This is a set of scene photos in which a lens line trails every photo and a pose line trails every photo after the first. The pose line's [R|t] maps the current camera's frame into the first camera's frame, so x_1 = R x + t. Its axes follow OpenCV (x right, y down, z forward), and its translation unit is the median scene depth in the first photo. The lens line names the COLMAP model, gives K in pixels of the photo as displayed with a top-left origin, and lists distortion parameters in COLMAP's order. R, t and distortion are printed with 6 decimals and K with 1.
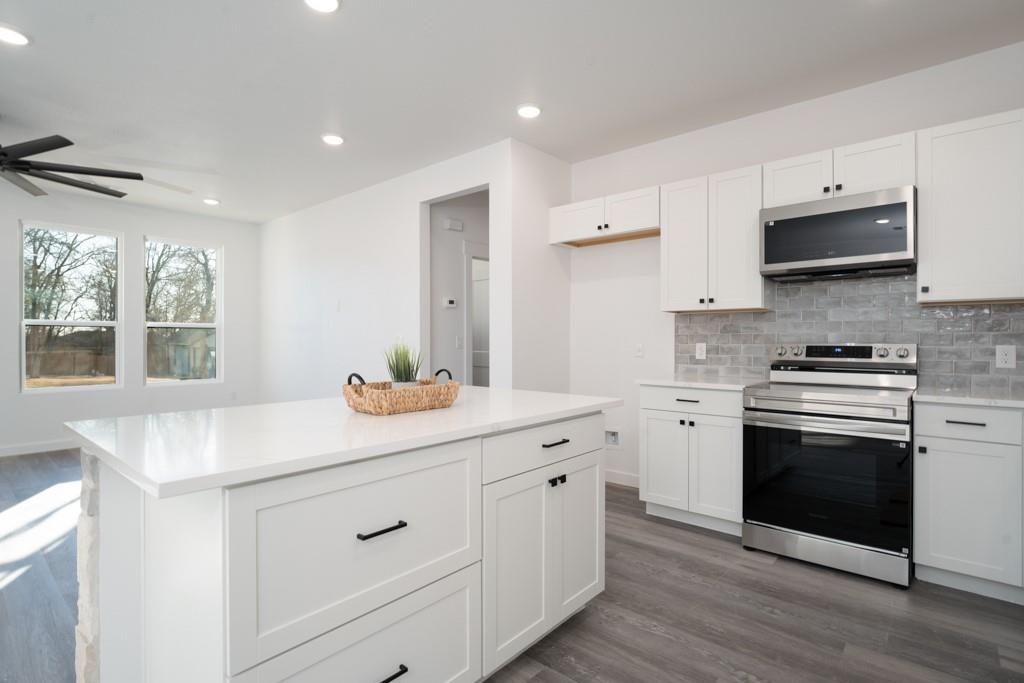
lens RADIAL K [[505.4, 0, 512.7], [0, 505.4, 339.4], [0, 0, 1]] dist [-0.004486, -0.000391]
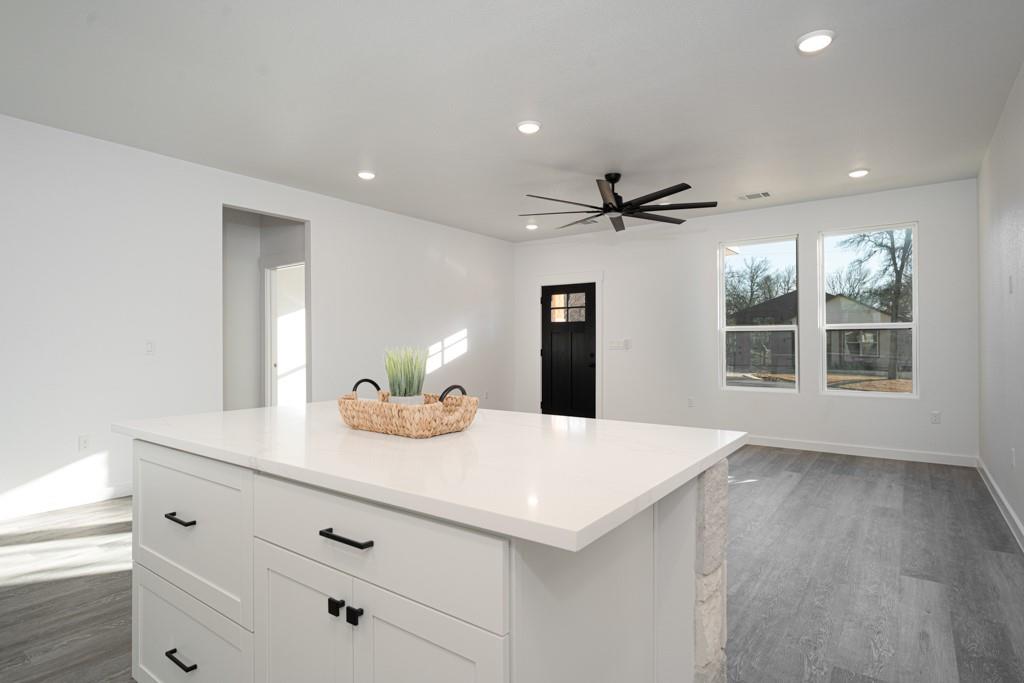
lens RADIAL K [[534.2, 0, 510.3], [0, 534.2, 344.9], [0, 0, 1]] dist [-0.001237, -0.001080]
pose [[0.079246, -0.001852, -0.996853, 0.432160], [0.003313, 0.999993, -0.001594, 0.004657], [0.996850, -0.003176, 0.079251, 0.748326]]
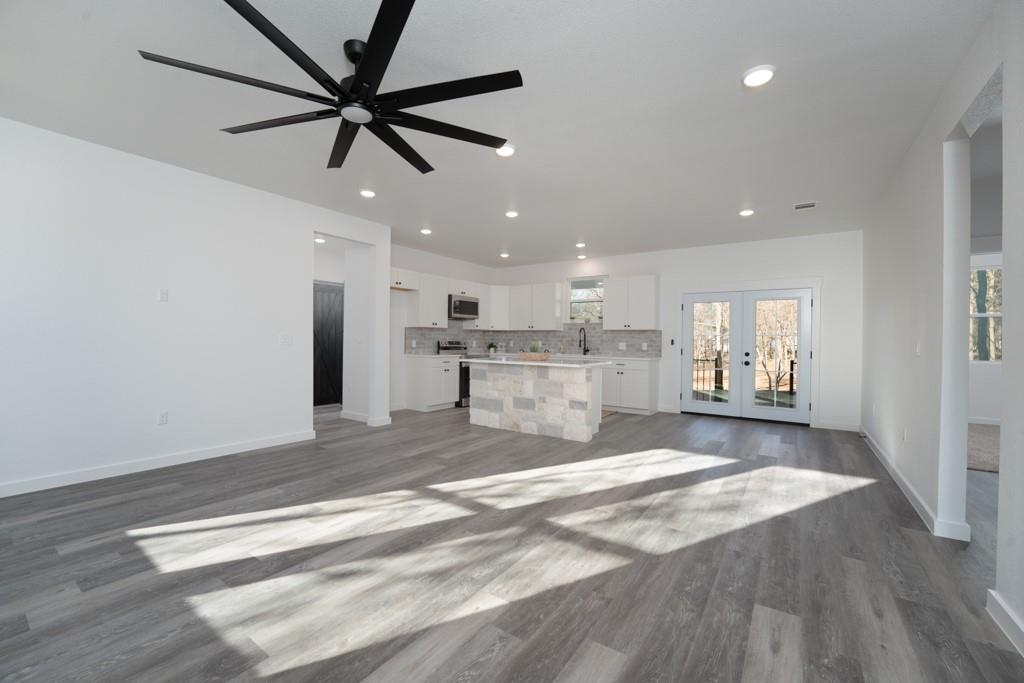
lens RADIAL K [[420.4, 0, 507.3], [0, 420.4, 336.8], [0, 0, 1]] dist [-0.028278, 0.001972]
pose [[-0.105216, 0.004249, 0.994440, -2.128012], [-0.012875, 0.999901, -0.005635, -0.004688], [-0.994366, -0.013396, -0.105151, 1.017668]]
